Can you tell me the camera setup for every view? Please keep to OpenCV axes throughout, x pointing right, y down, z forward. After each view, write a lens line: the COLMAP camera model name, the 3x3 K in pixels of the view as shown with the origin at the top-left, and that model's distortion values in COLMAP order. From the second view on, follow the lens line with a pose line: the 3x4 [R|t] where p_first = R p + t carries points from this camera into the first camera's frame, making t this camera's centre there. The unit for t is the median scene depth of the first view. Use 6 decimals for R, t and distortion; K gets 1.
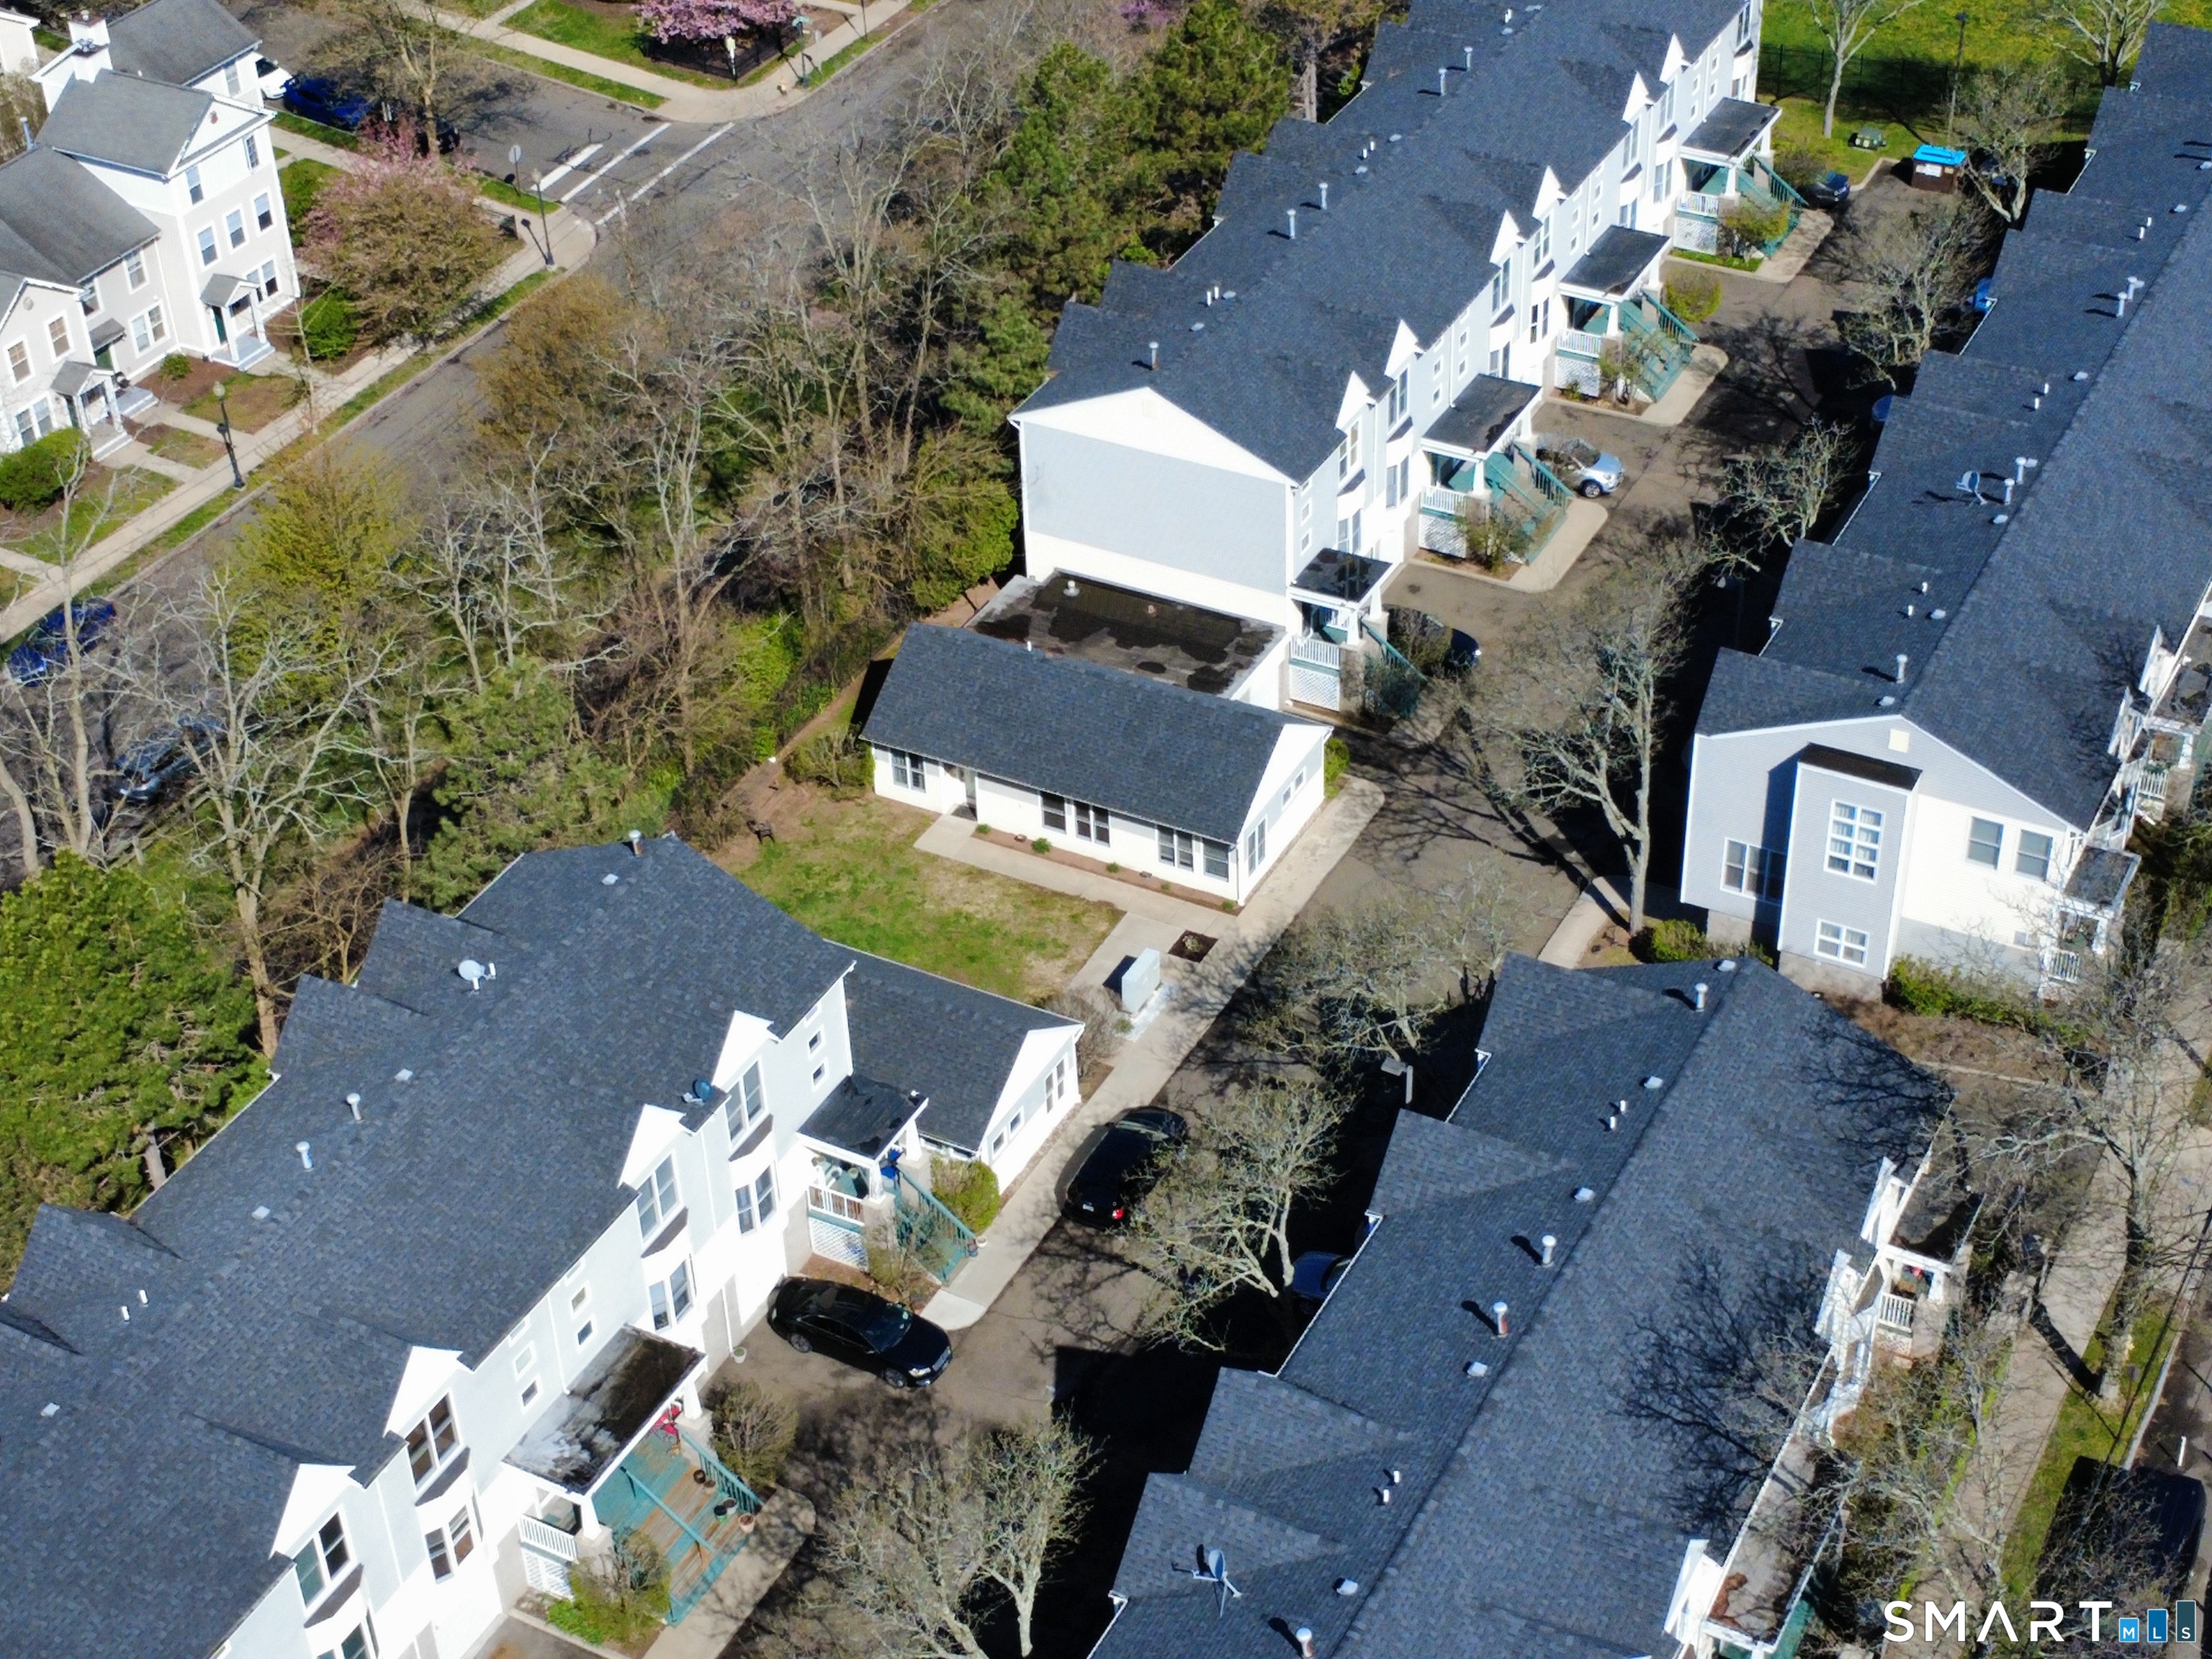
lens RADIAL K [[3326.4, 0, 1106.0], [0, 3326.4, 829.5], [0, 0, 1]] dist [0.006459, -0.012983]
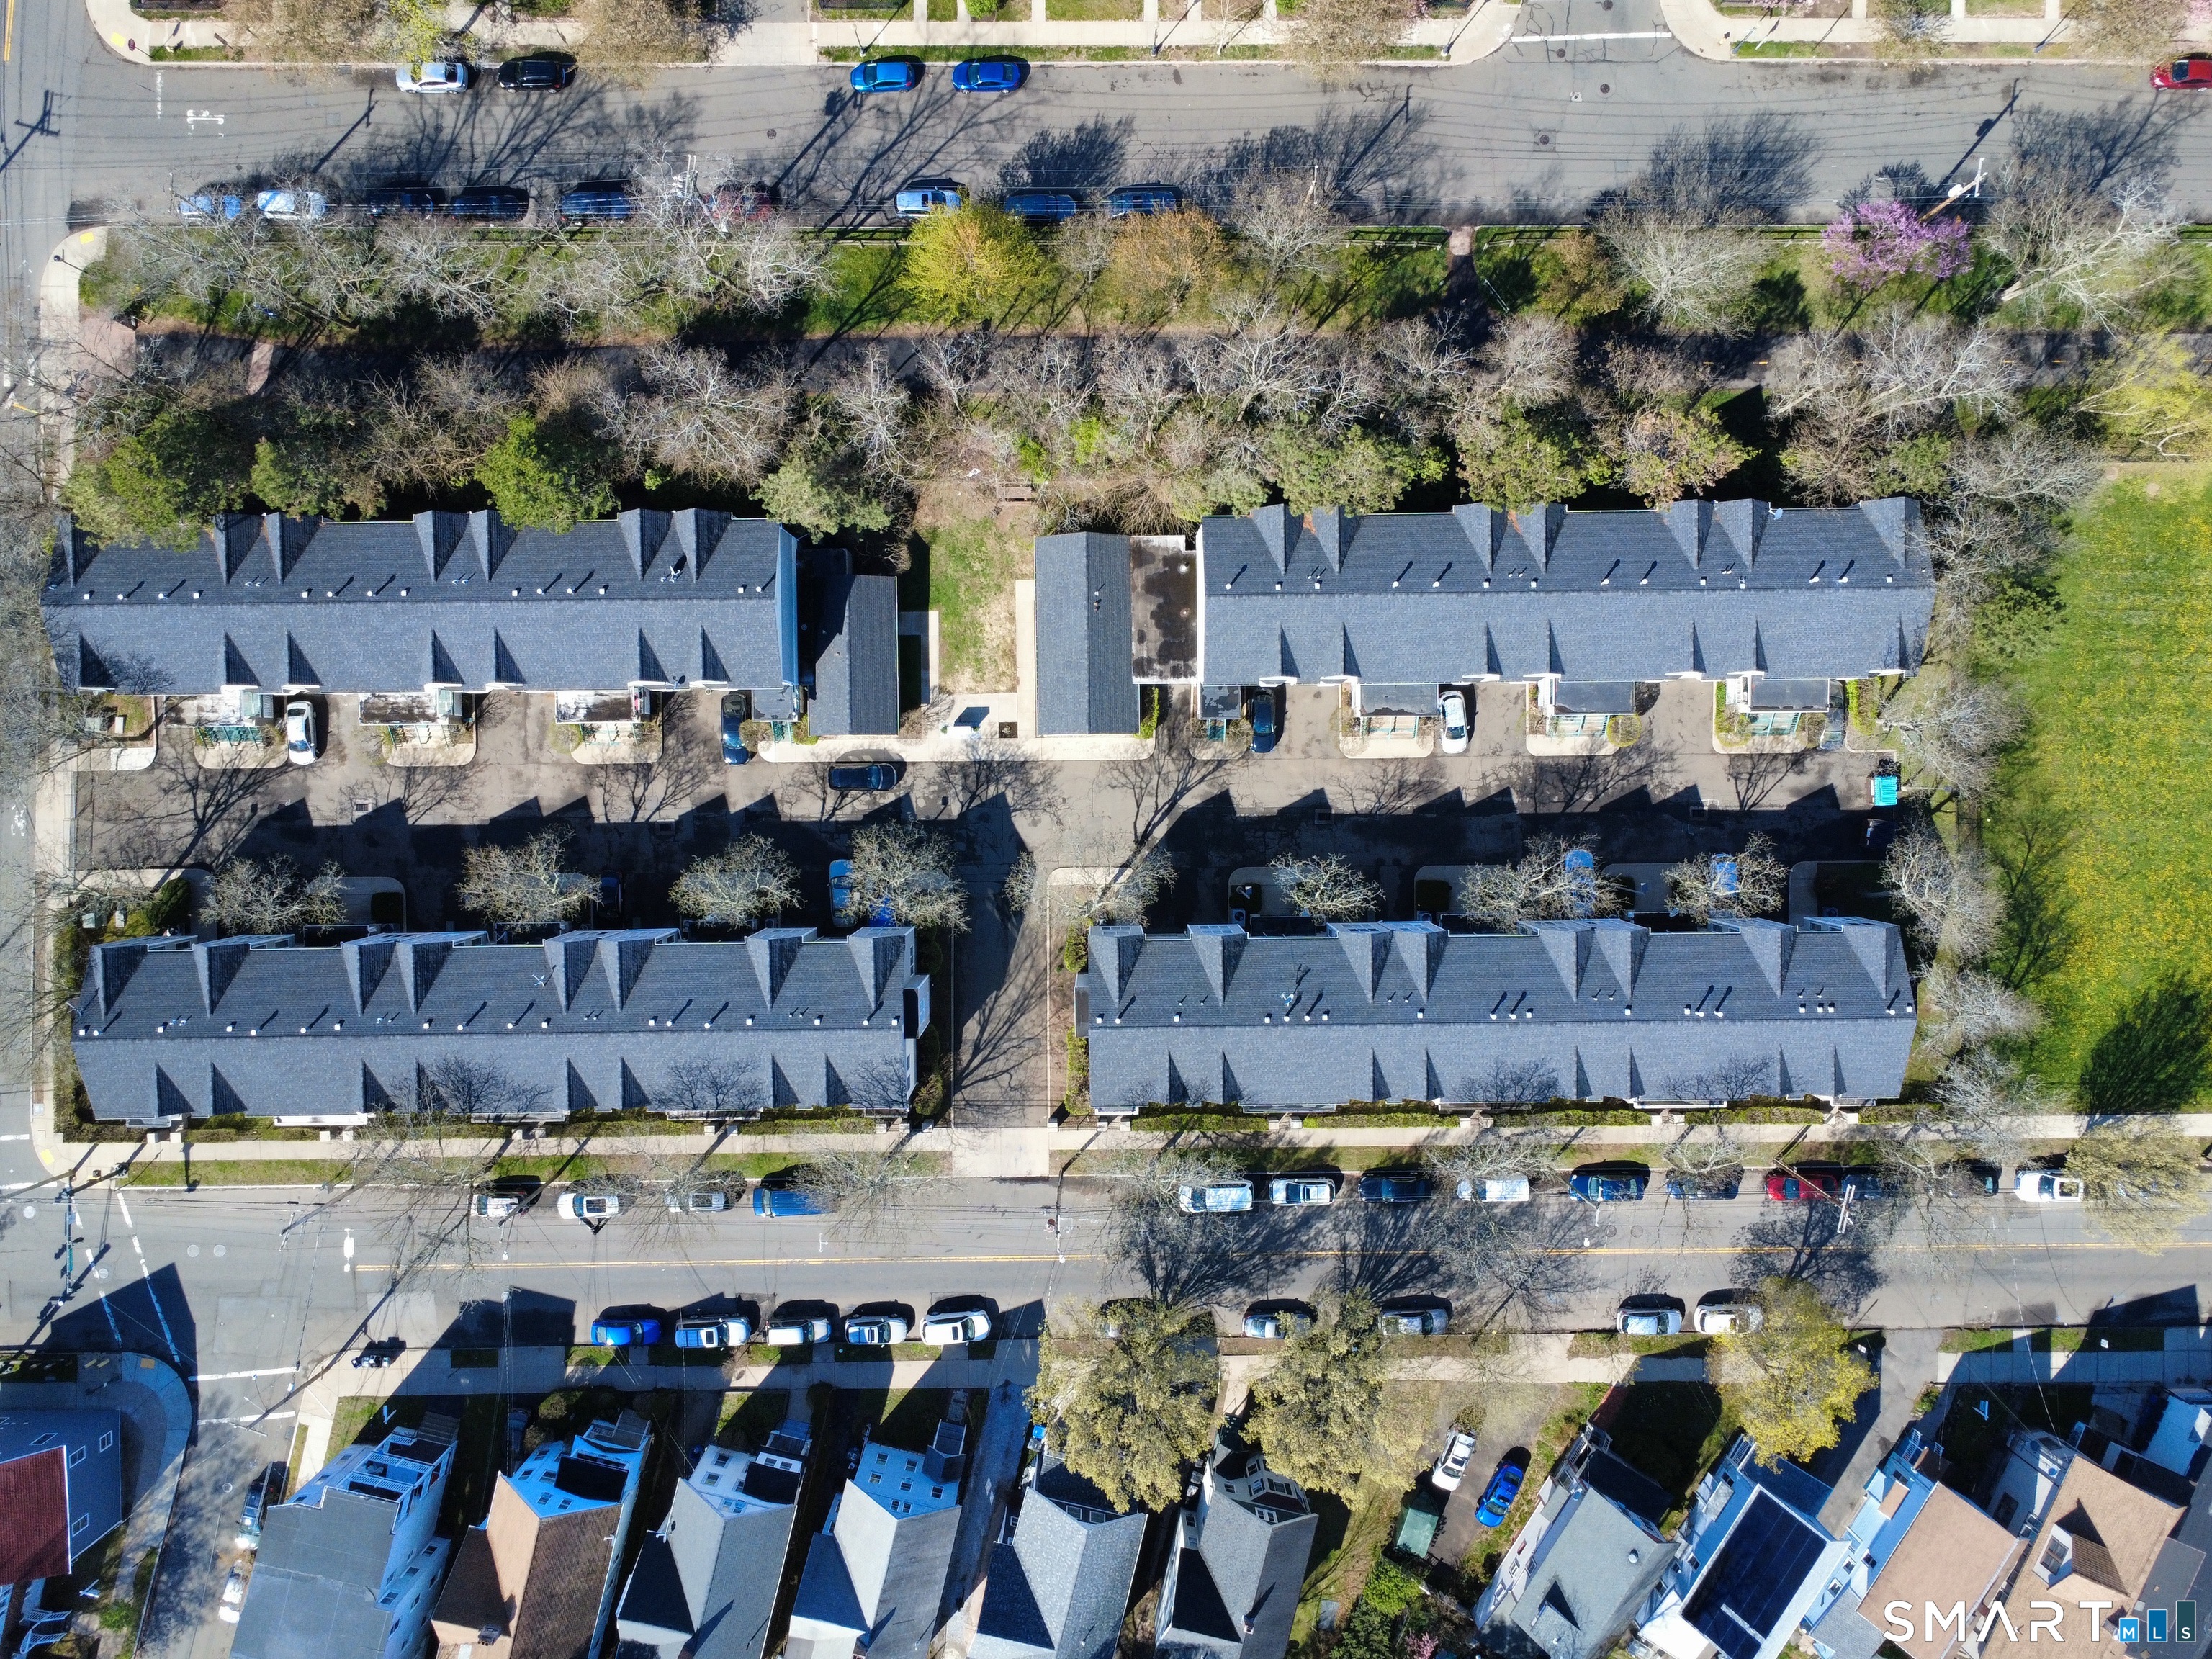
lens RADIAL K [[1674.5, 0, 1106.0], [0, 1674.5, 829.5], [0, 0, 1]] dist [0.006928, -0.002453]
pose [[0.480976, 0.873891, 0.070538, 0.035296], [-0.532116, 0.227030, 0.815665, -0.880579], [0.696788, -0.429850, 0.574208, 0.343687]]
